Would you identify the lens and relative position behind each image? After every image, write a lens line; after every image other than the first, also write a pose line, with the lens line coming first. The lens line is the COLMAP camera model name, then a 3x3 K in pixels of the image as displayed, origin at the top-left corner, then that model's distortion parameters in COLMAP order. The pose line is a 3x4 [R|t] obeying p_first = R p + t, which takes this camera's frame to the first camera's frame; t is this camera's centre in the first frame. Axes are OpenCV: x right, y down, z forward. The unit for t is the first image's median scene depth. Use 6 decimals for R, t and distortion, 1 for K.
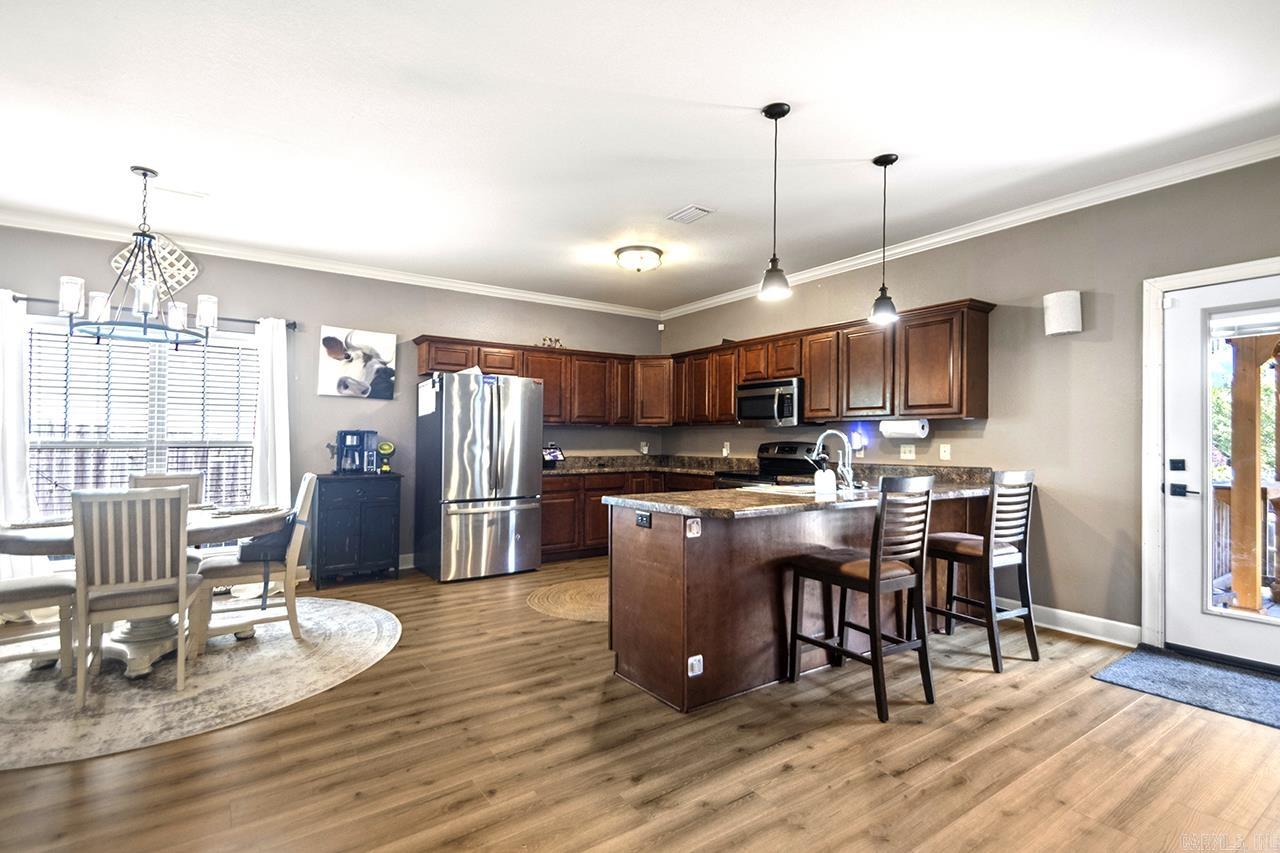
lens RADIAL K [[602.3, 0, 637.5], [0, 602.3, 434.6], [0, 0, 1]] dist [0.031181, -0.012364]
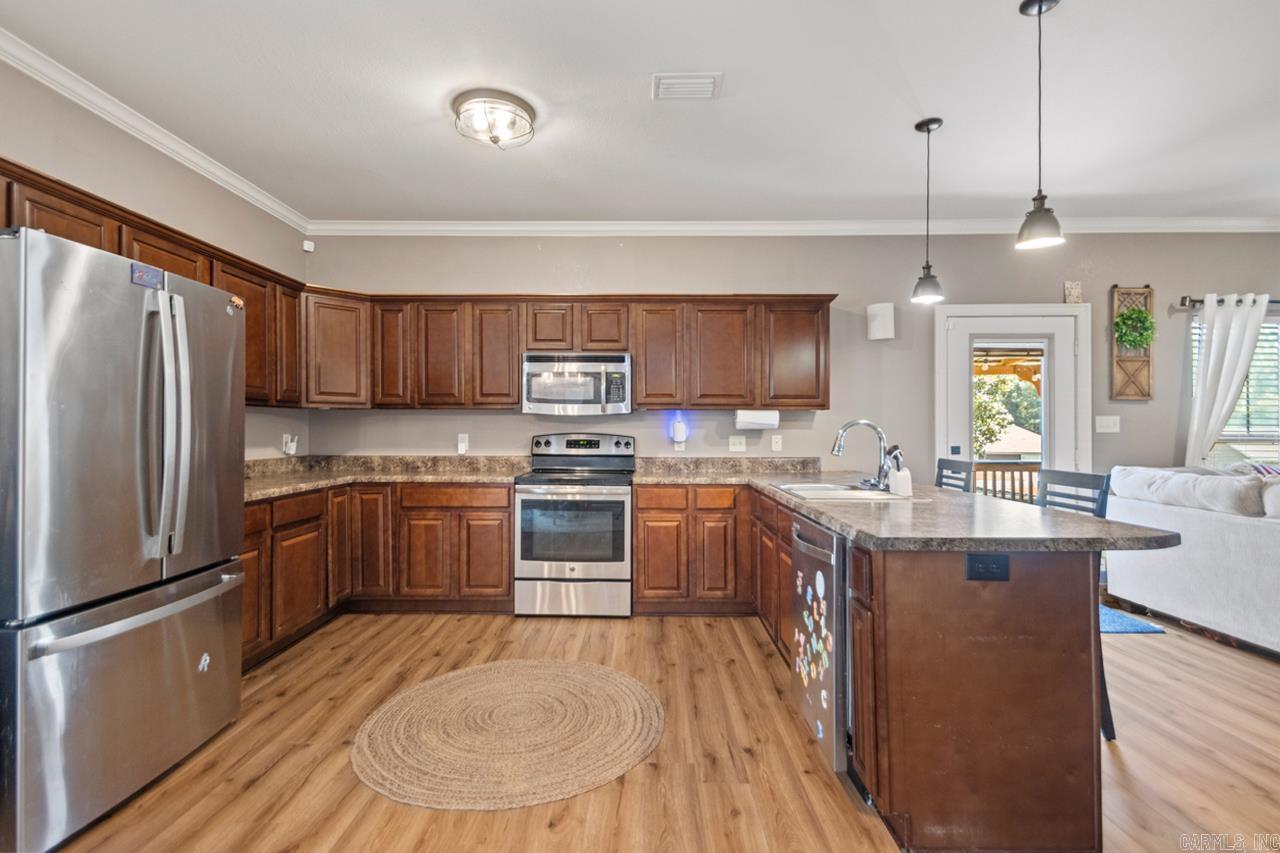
lens RADIAL K [[602.3, 0, 637.5], [0, 602.3, 434.6], [0, 0, 1]] dist [0.031181, -0.012364]
pose [[0.584389, -0.006851, 0.811444, -0.387058], [-0.007816, 0.999870, 0.014071, 0.002109], [-0.811436, -0.014566, 0.584260, 0.533430]]
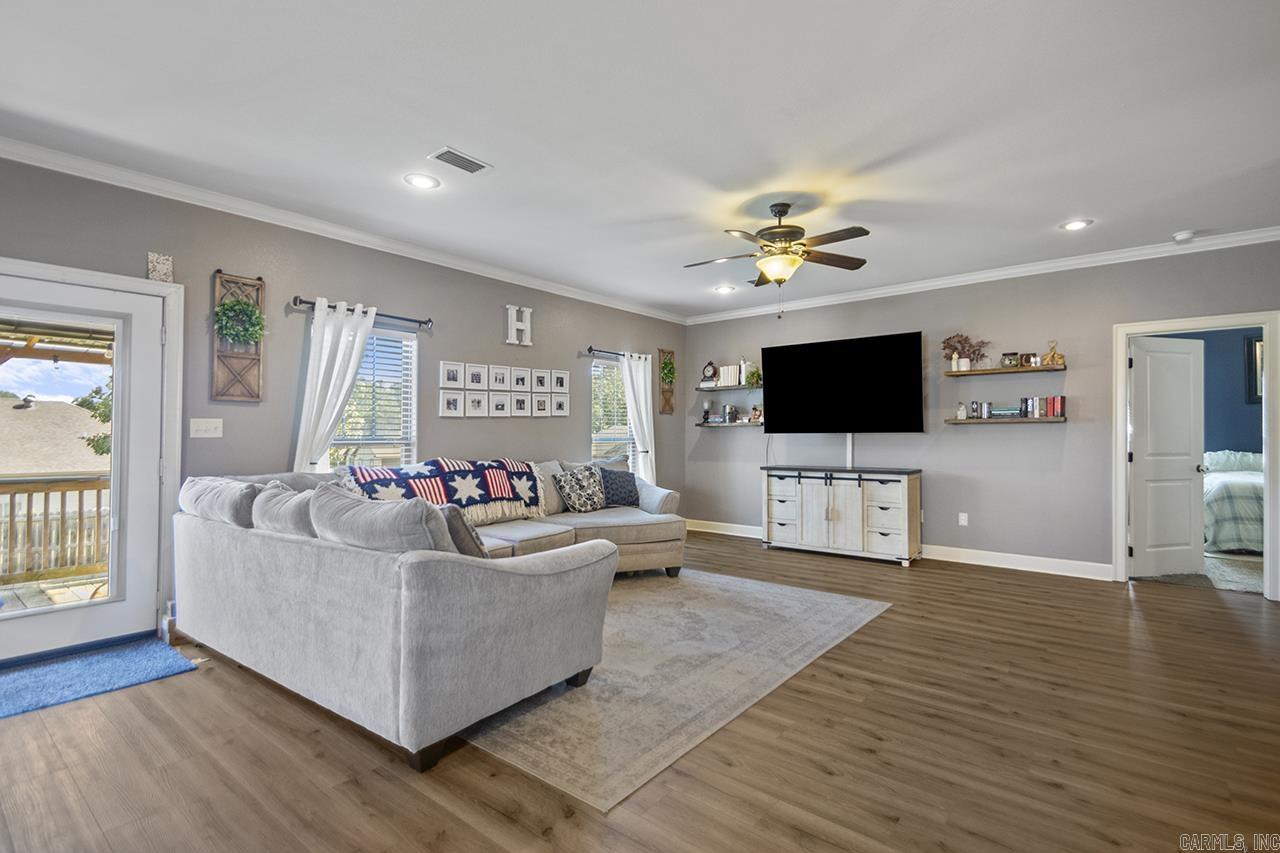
lens RADIAL K [[608.7, 0, 649.8], [0, 608.7, 424.4], [0, 0, 1]] dist [0.002822, -0.000150]
pose [[-0.276365, 0.015902, 0.960921, -0.162337], [-0.005343, 0.999822, -0.018083, 0.000603], [-0.961038, -0.010132, -0.276231, 0.181941]]
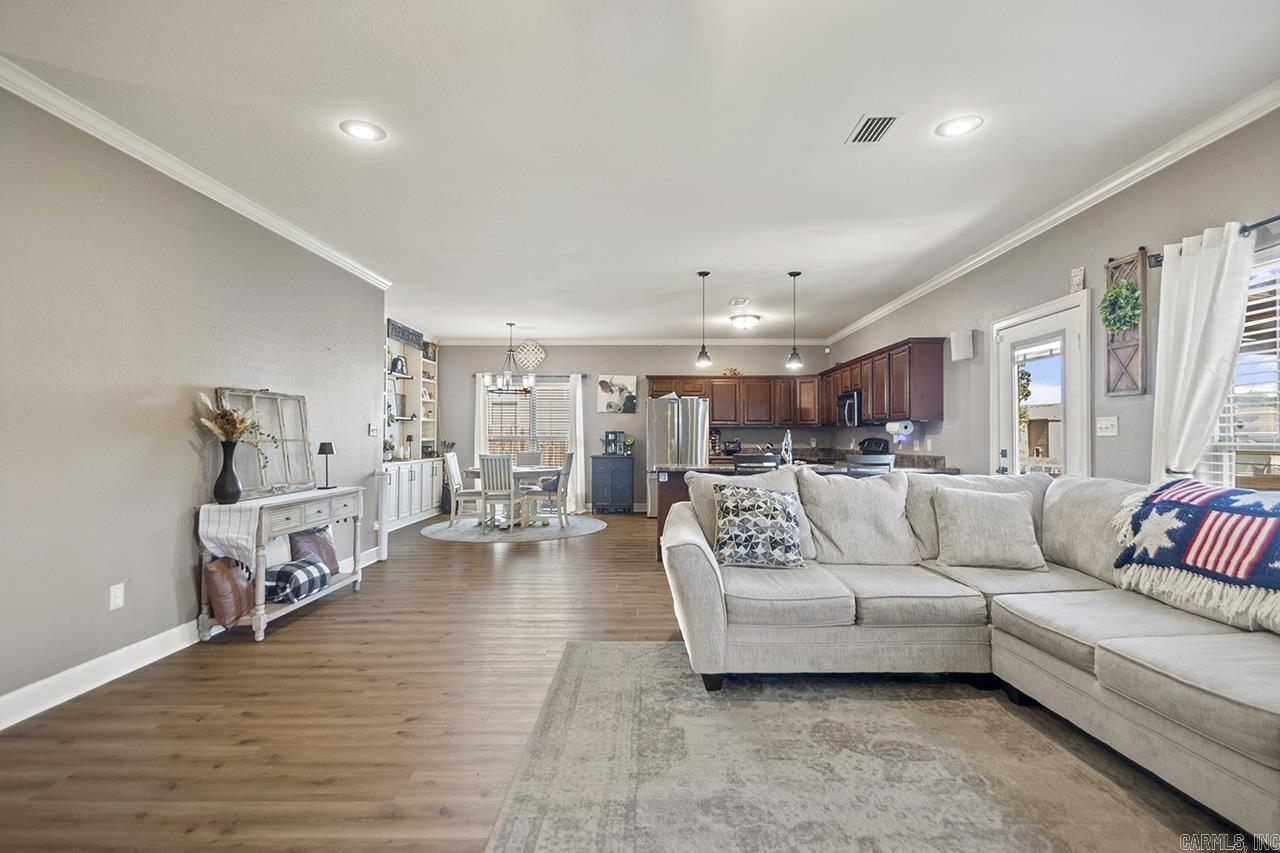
lens RADIAL K [[588.1, 0, 646.4], [0, 588.1, 429.0], [0, 0, 1]] dist [0.000242, -0.000100]
pose [[0.810396, -0.007598, -0.585833, 0.677931], [0.003842, 0.999963, -0.007653, 0.000570], [0.585870, 0.003951, 0.810396, -0.386164]]
